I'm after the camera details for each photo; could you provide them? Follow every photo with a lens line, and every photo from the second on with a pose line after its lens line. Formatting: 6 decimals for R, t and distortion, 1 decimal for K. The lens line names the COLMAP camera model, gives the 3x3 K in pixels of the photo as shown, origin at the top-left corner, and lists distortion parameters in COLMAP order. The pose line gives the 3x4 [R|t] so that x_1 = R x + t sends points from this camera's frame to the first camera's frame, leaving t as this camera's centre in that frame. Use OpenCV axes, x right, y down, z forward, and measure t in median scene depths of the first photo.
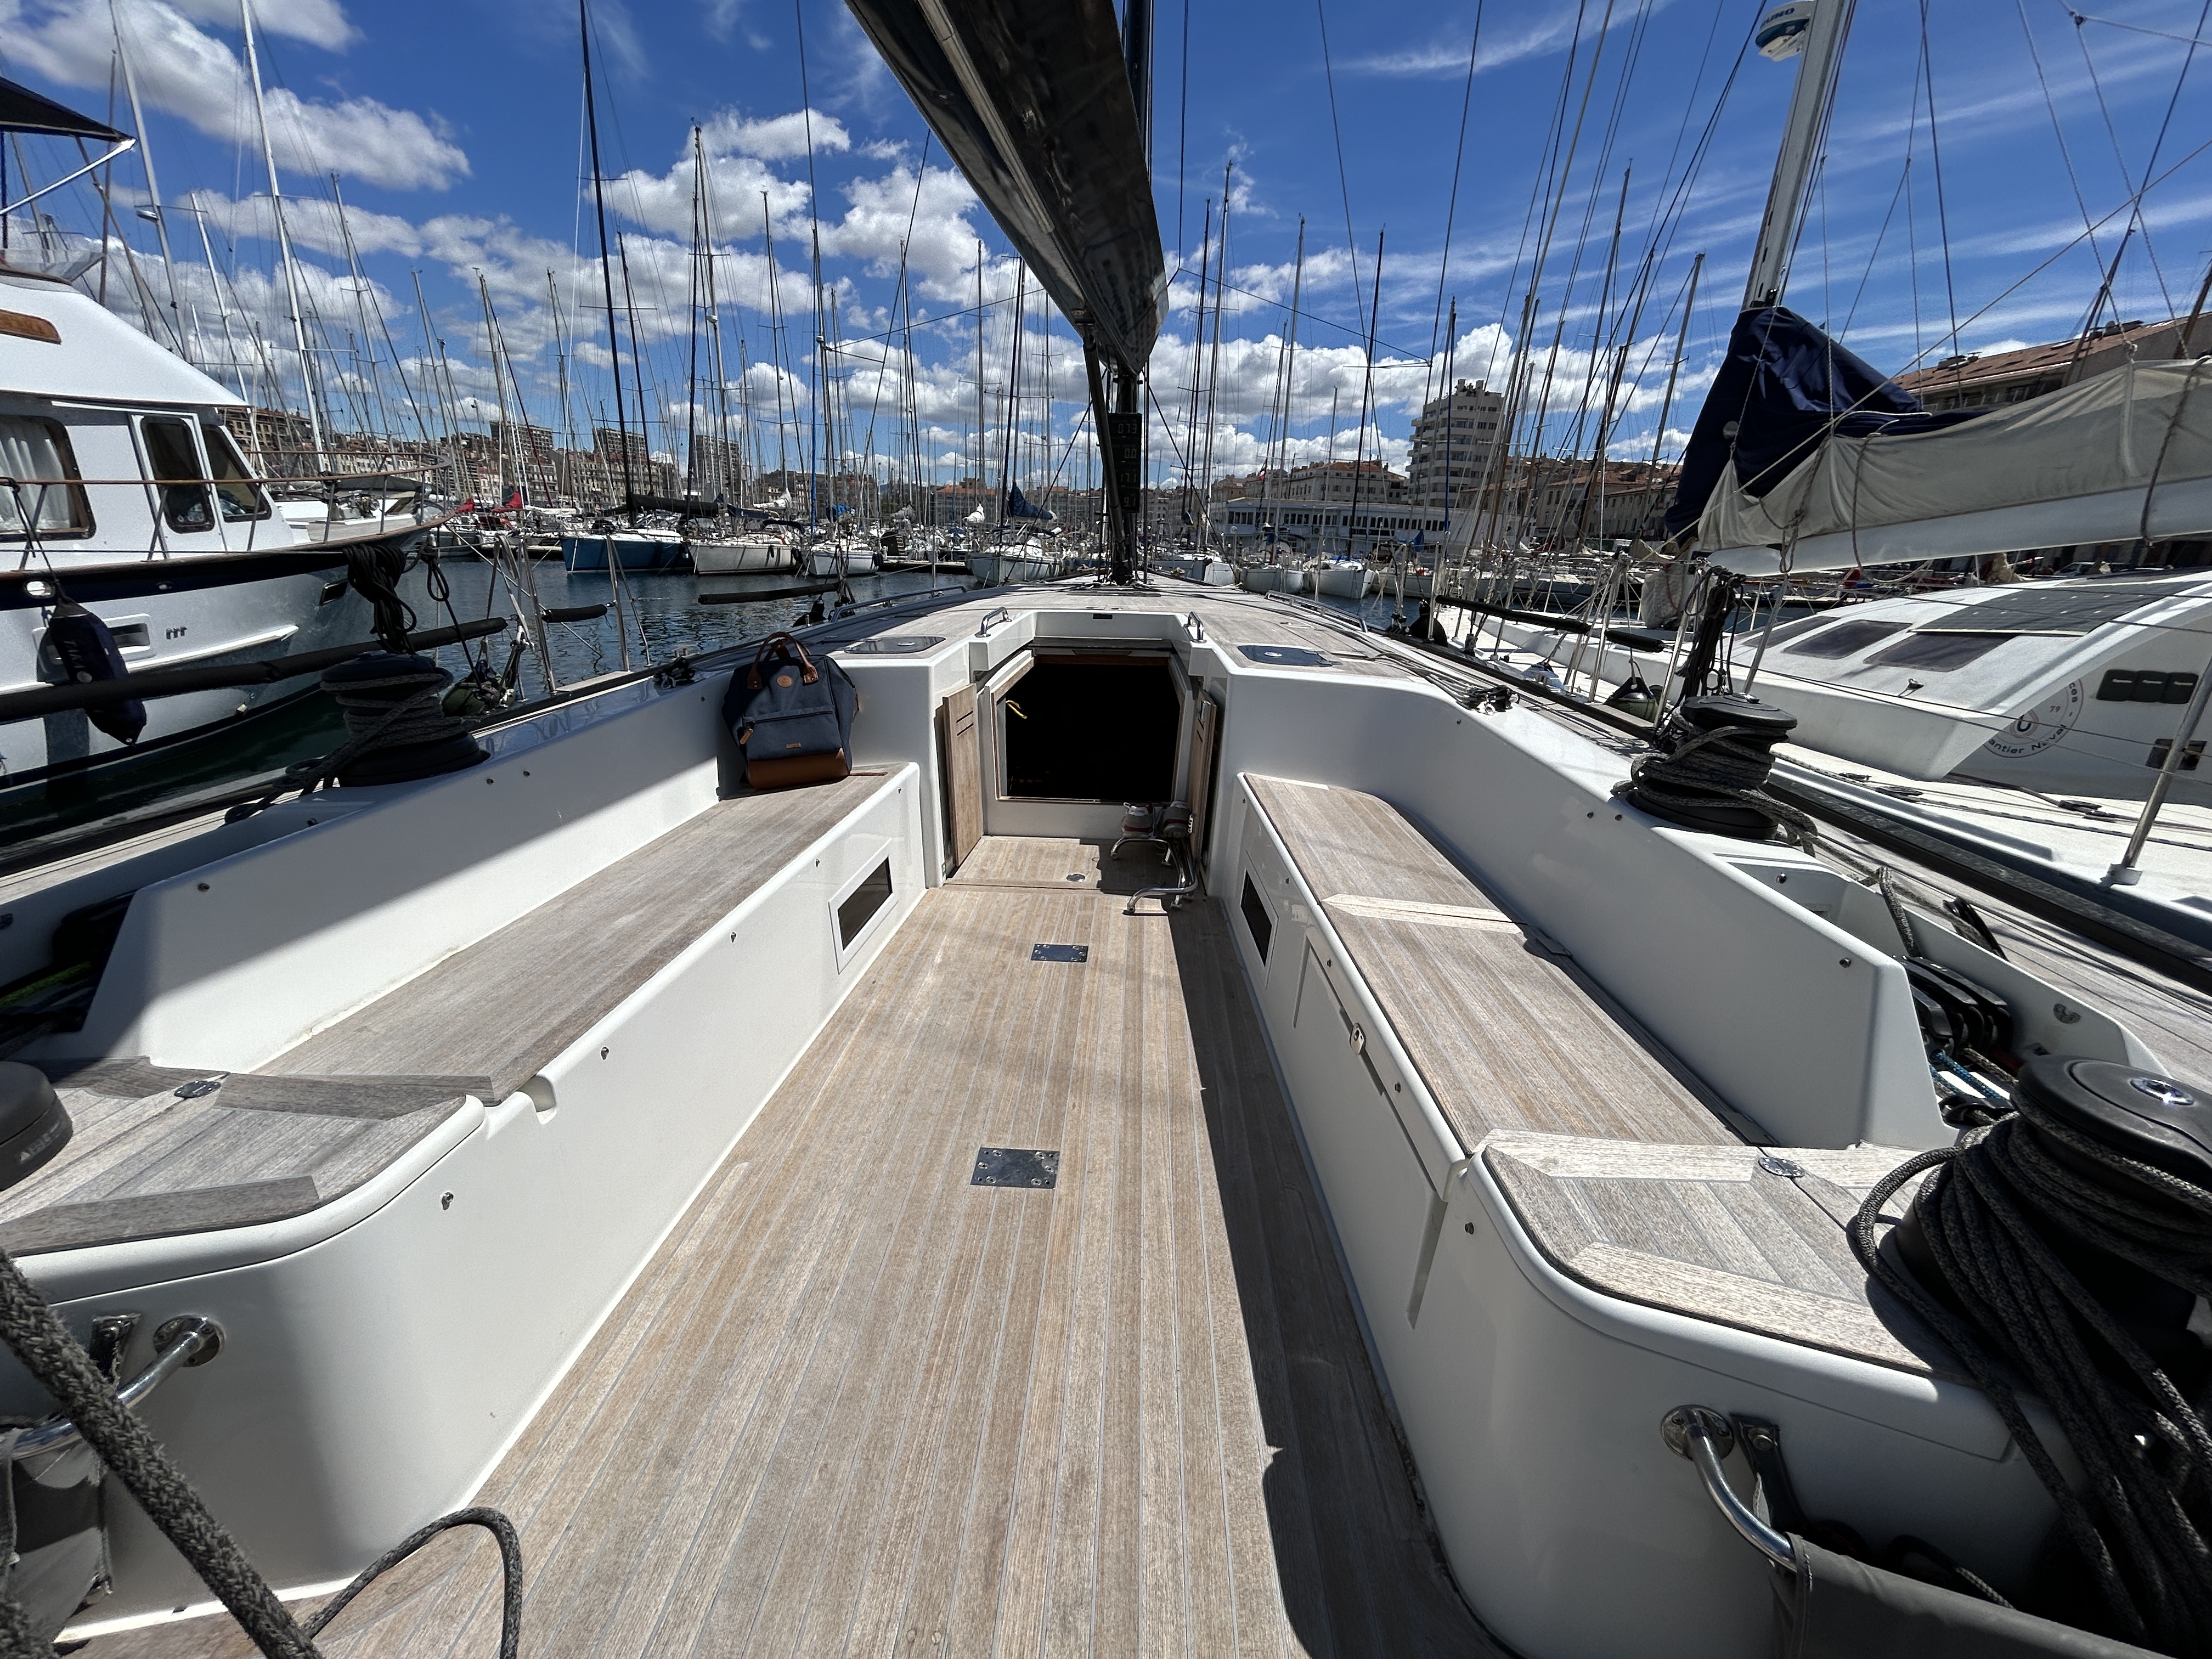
lens RADIAL K [[900.8, 0, 1106.0], [0, 900.8, 829.5], [0, 0, 1]] dist [0.002192, 0.001063]
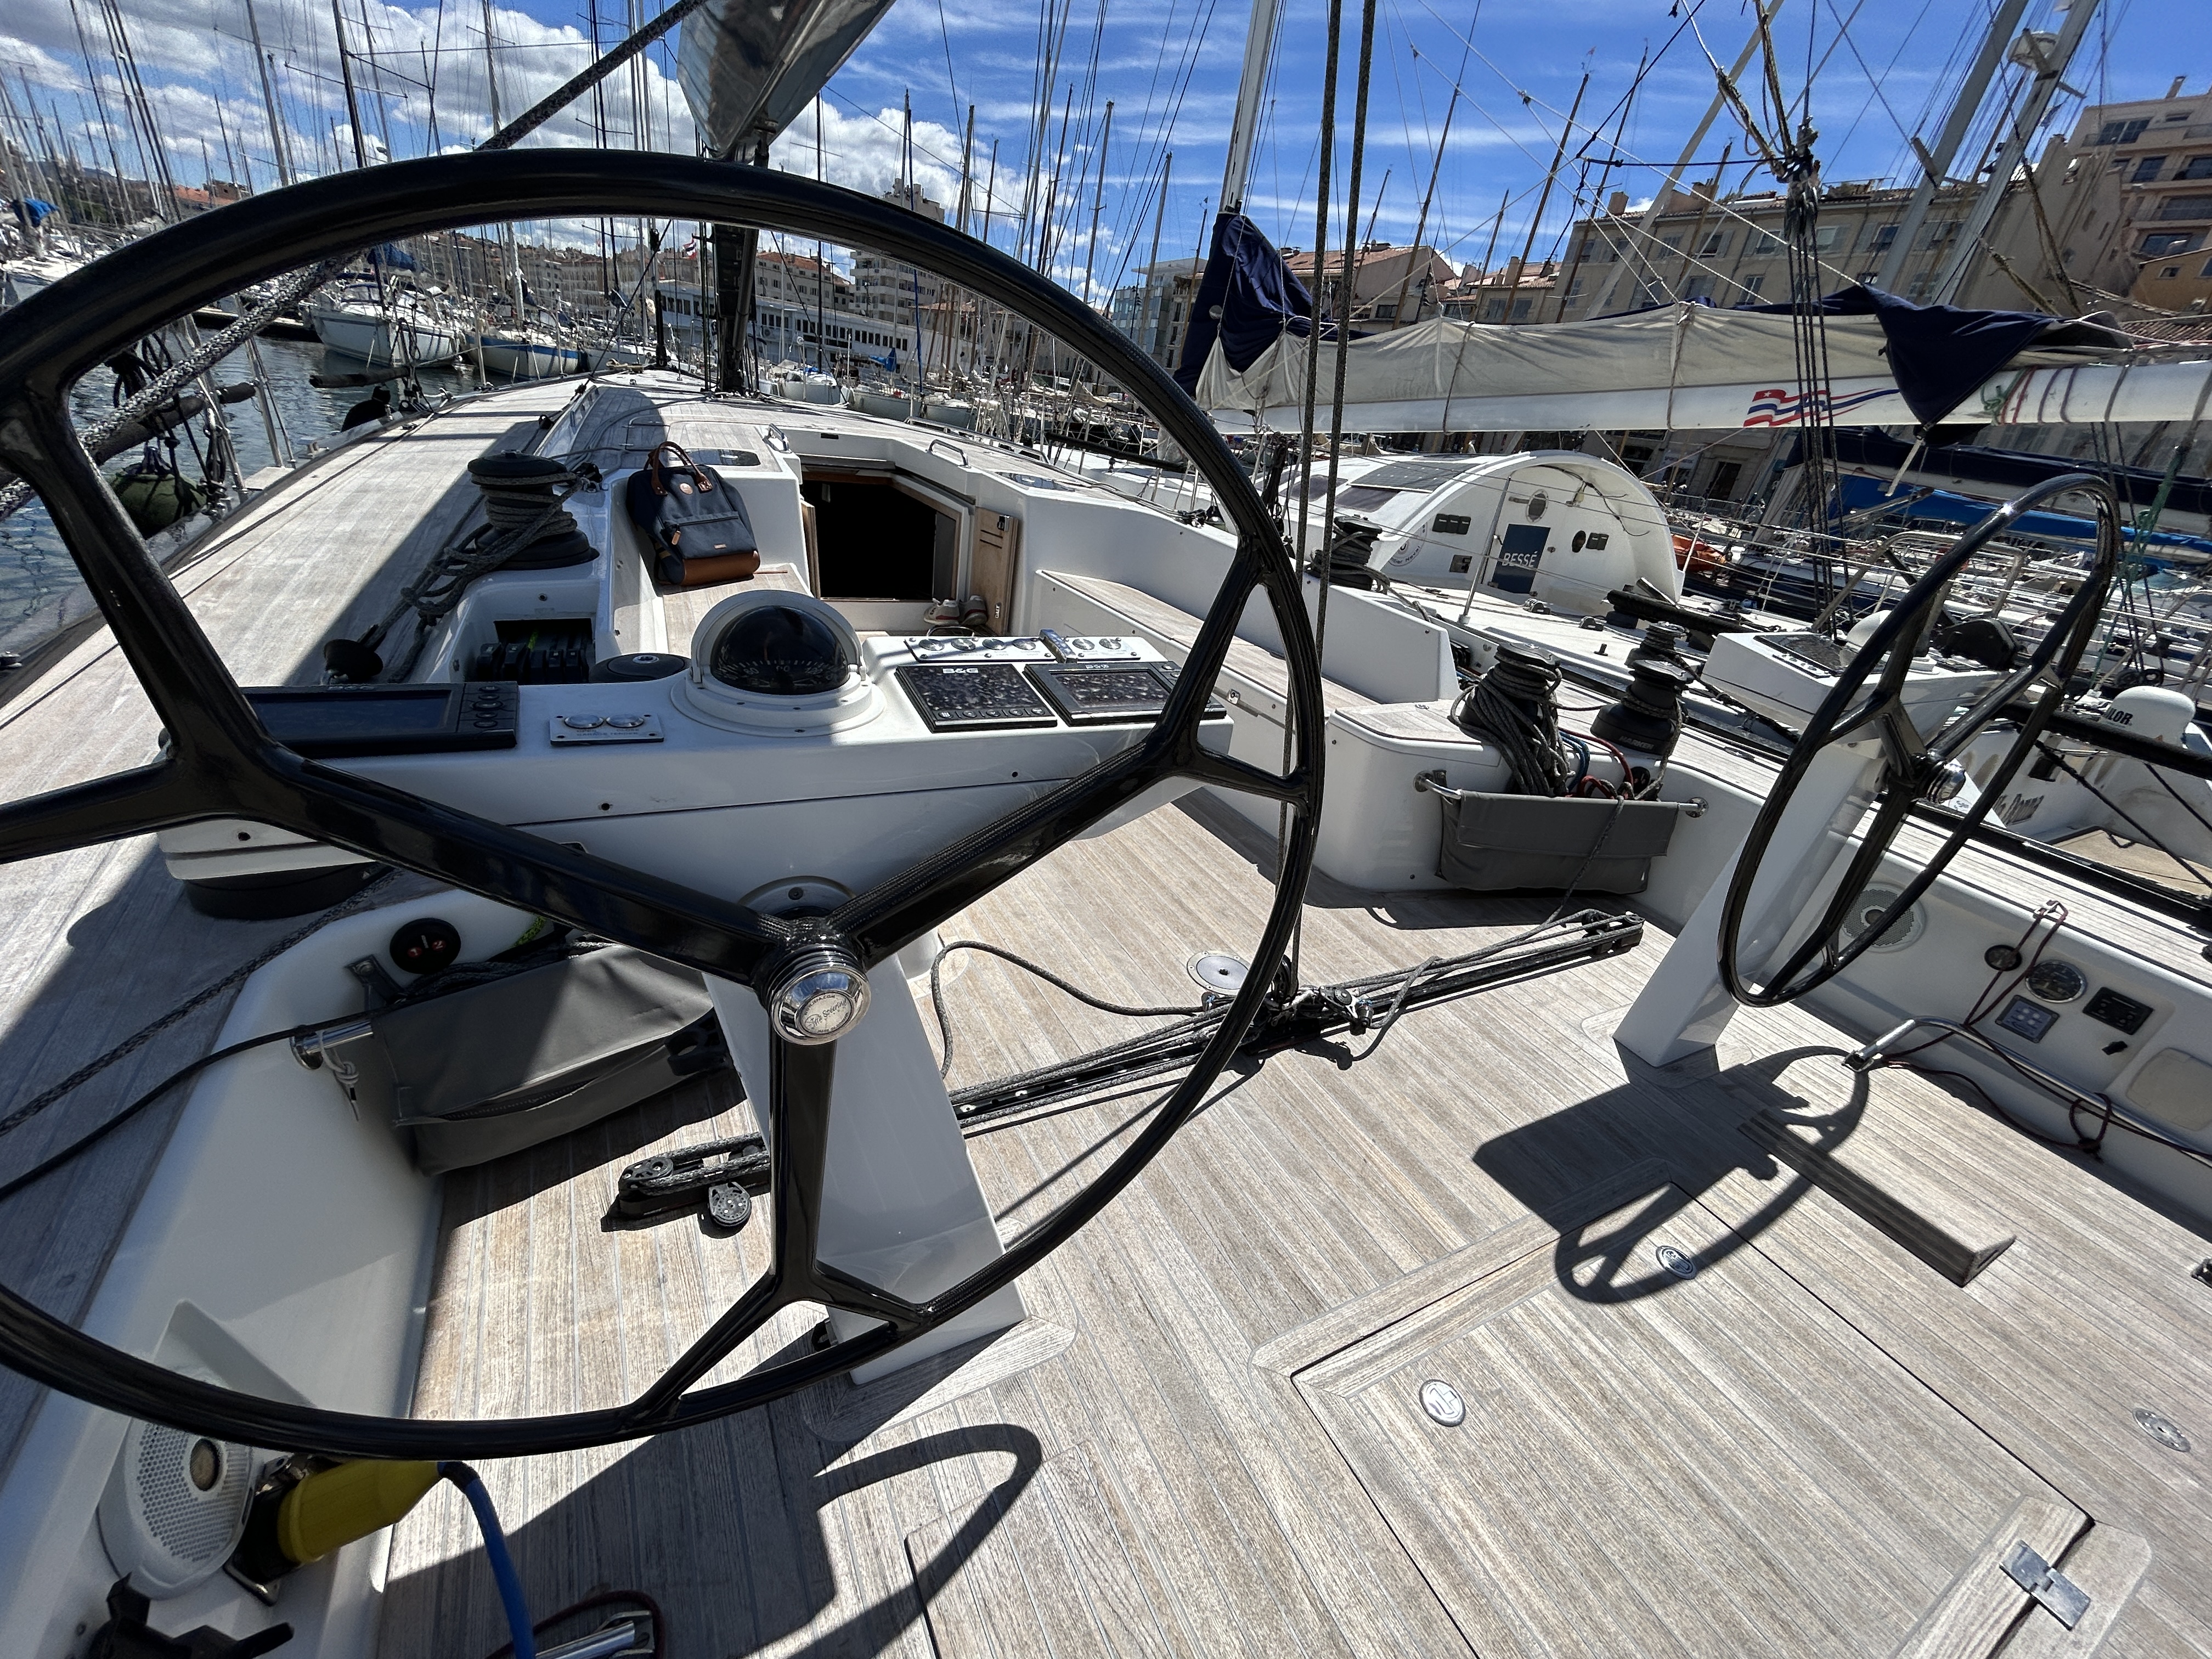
lens RADIAL K [[900.8, 0, 1106.0], [0, 900.8, 829.5], [0, 0, 1]] dist [0.002192, 0.001063]
pose [[0.852470, -0.144760, 0.502334, -0.220243], [0.053505, 0.980011, 0.191615, 0.029380], [-0.520031, -0.136468, 0.843175, -0.119840]]
